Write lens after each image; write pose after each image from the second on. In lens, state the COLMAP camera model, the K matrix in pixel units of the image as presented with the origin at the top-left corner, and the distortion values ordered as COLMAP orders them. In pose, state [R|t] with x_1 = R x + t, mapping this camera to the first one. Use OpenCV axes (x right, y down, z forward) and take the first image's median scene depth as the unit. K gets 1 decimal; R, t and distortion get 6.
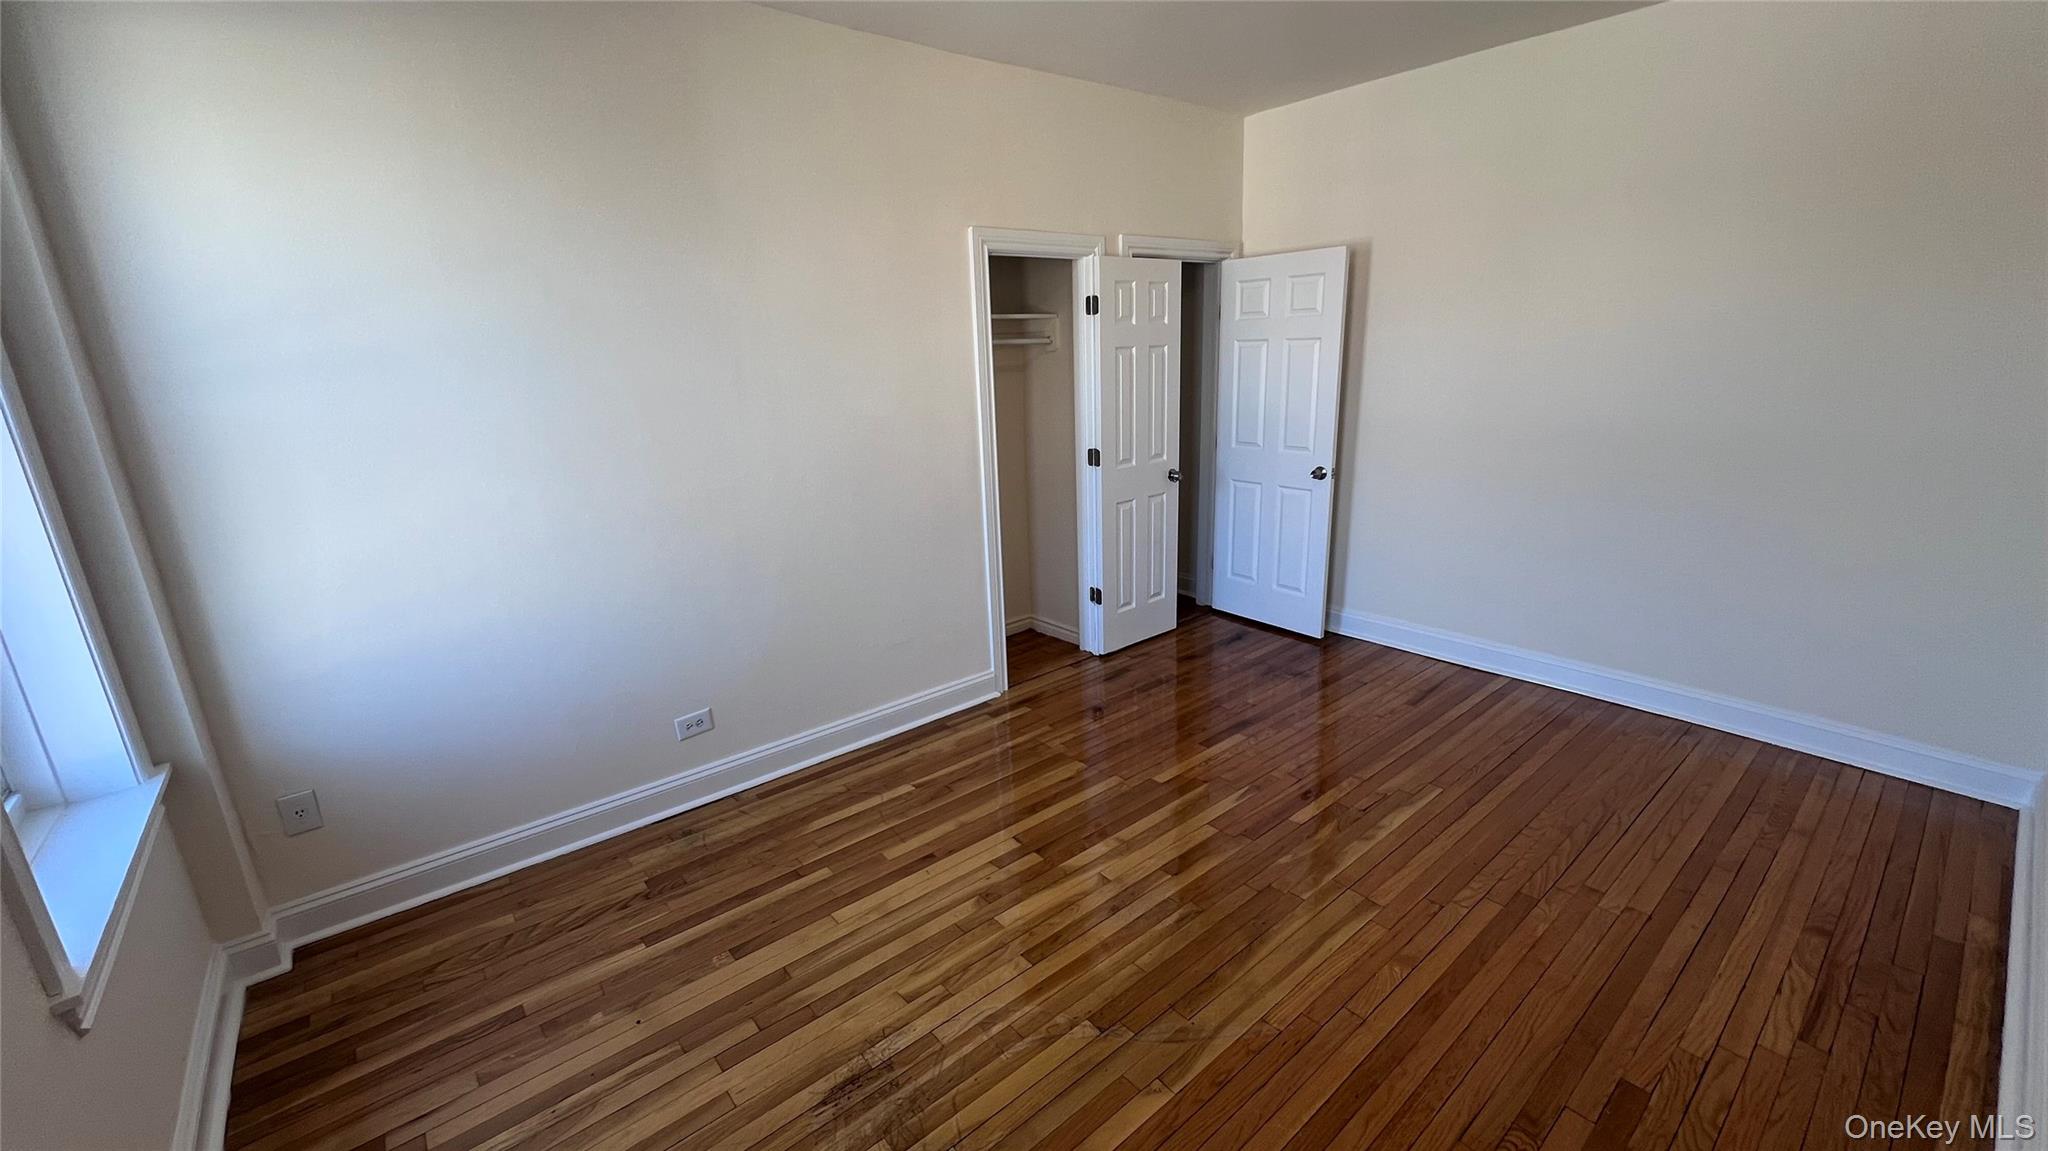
lens RADIAL K [[817.9, 0, 1023.1], [0, 817.9, 569.5], [0, 0, 1]] dist [0.000051, -0.000103]
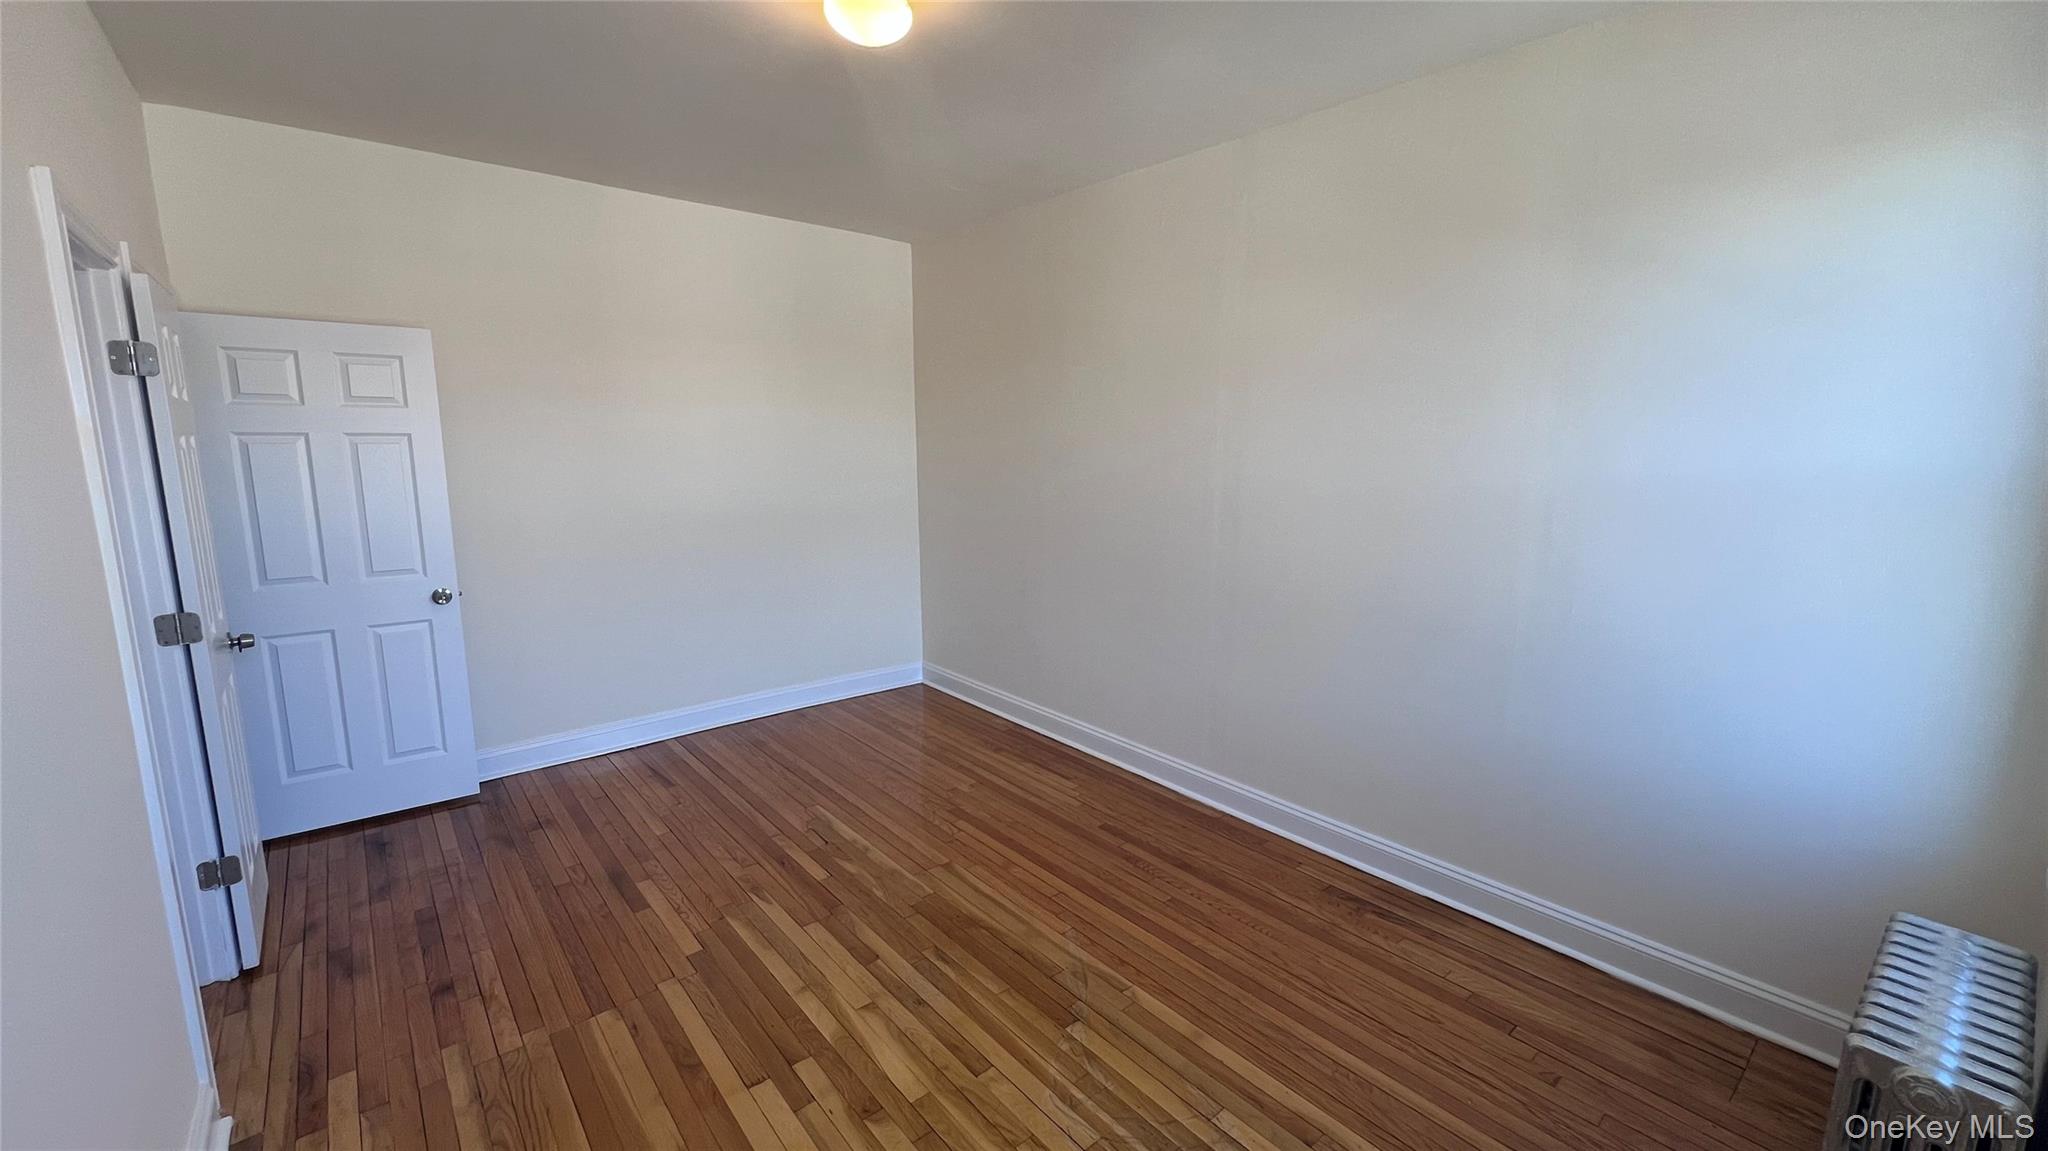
lens RADIAL K [[817.9, 0, 1023.1], [0, 817.9, 569.5], [0, 0, 1]] dist [0.000051, -0.000103]
pose [[-0.008016, -0.124829, 0.992146, -0.729881], [0.263670, 0.956801, 0.122512, -0.148211], [-0.964580, 0.262581, 0.025243, 0.674459]]
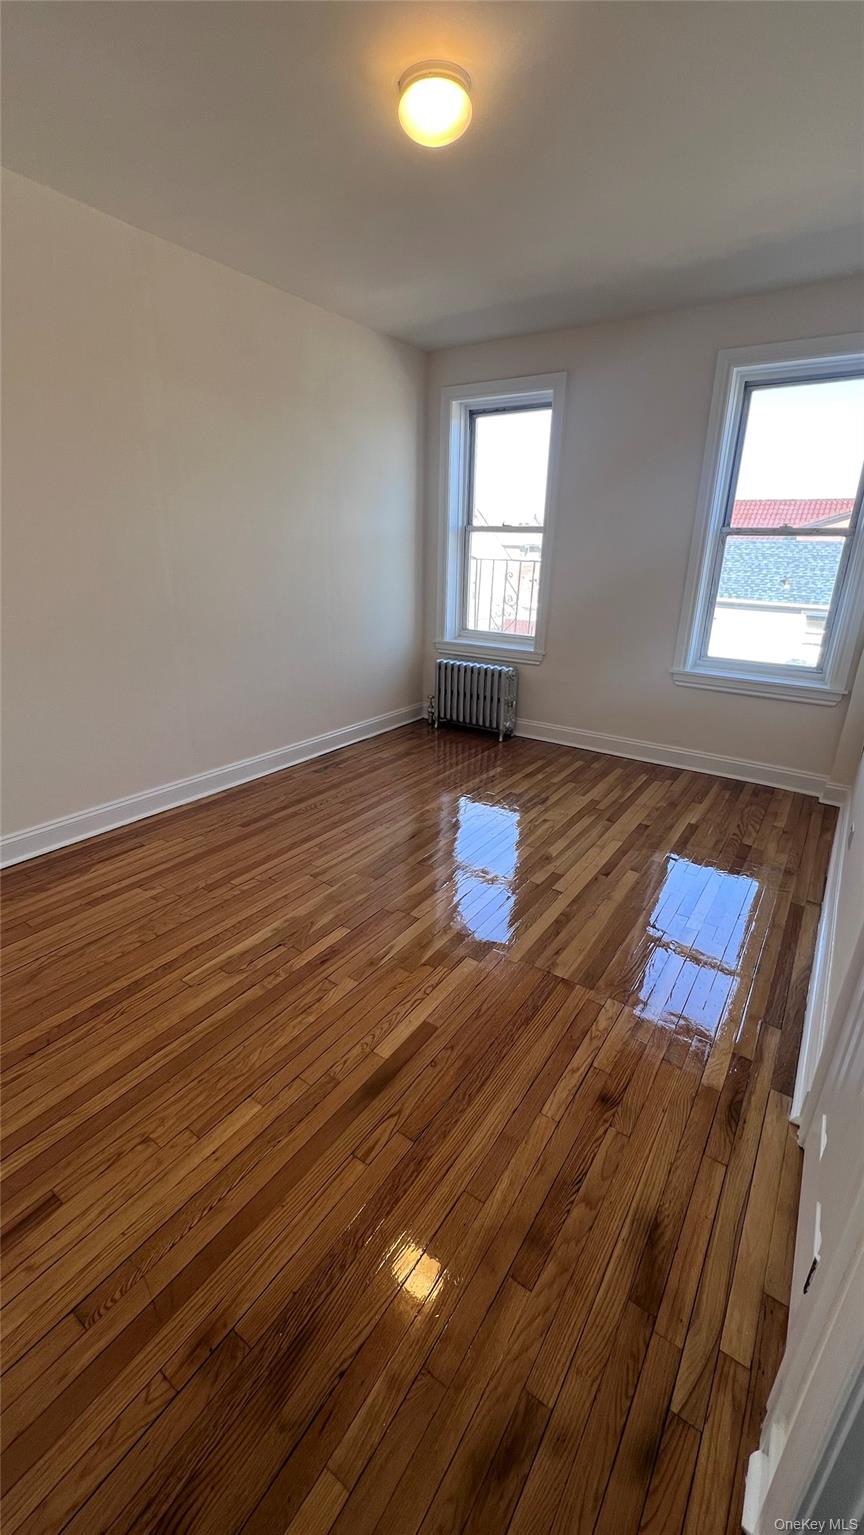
lens RADIAL K [[613.0, 0, 436.3], [0, 613.0, 768.2], [0, 0, 1]] dist [0.000051, -0.000103]
pose [[-0.960252, 0.109605, -0.256714, 0.442020], [-0.062208, 0.812524, 0.579599, -0.418377], [0.272113, 0.572531, -0.773409, 1.711756]]
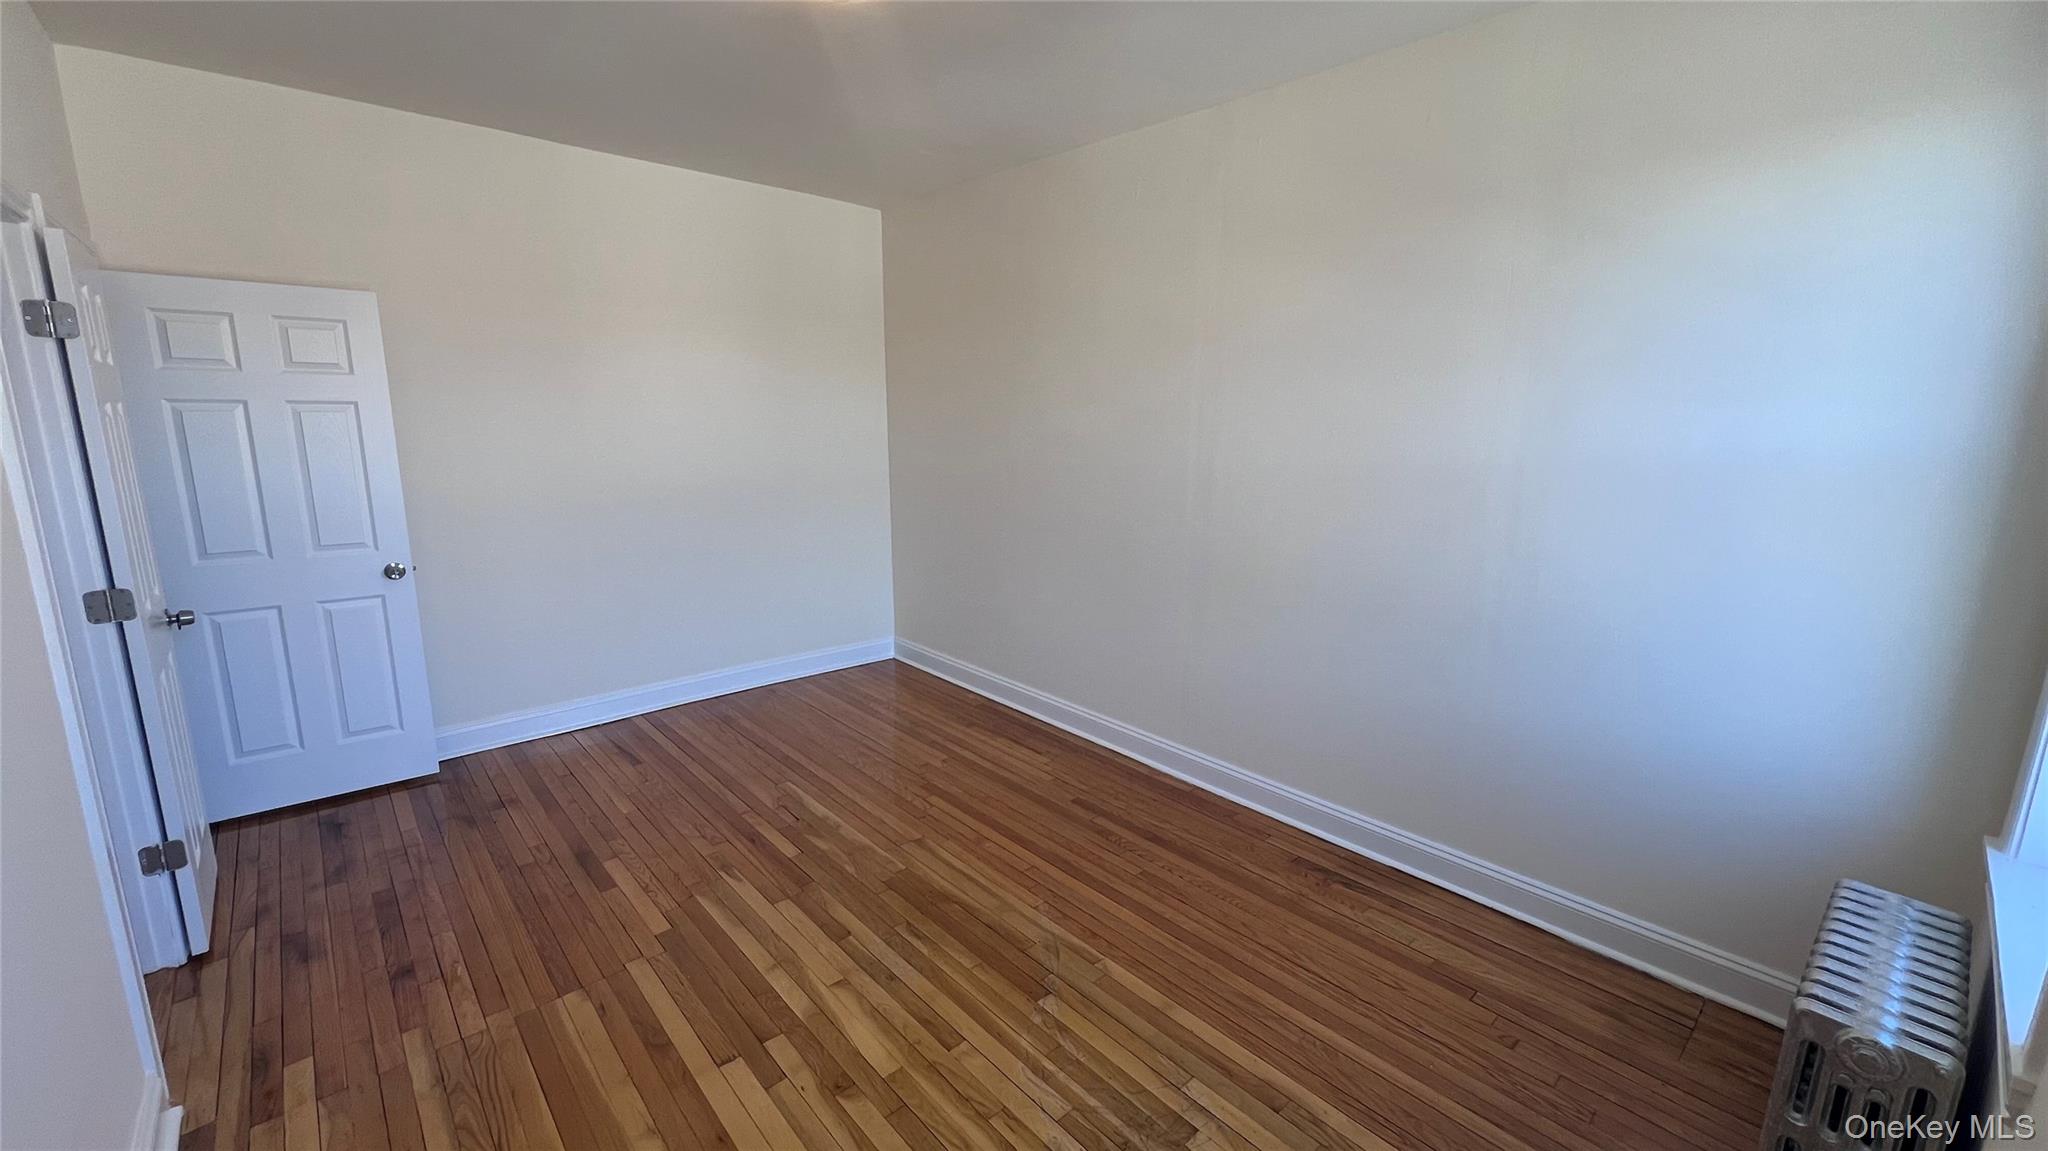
lens RADIAL K [[817.9, 0, 1023.1], [0, 817.9, 569.5], [0, 0, 1]] dist [0.000051, -0.000103]
pose [[-0.041419, -0.156471, 0.986814, -0.719060], [0.257659, 0.952583, 0.161858, -0.148691], [-0.965348, 0.260965, 0.000861, 0.674647]]
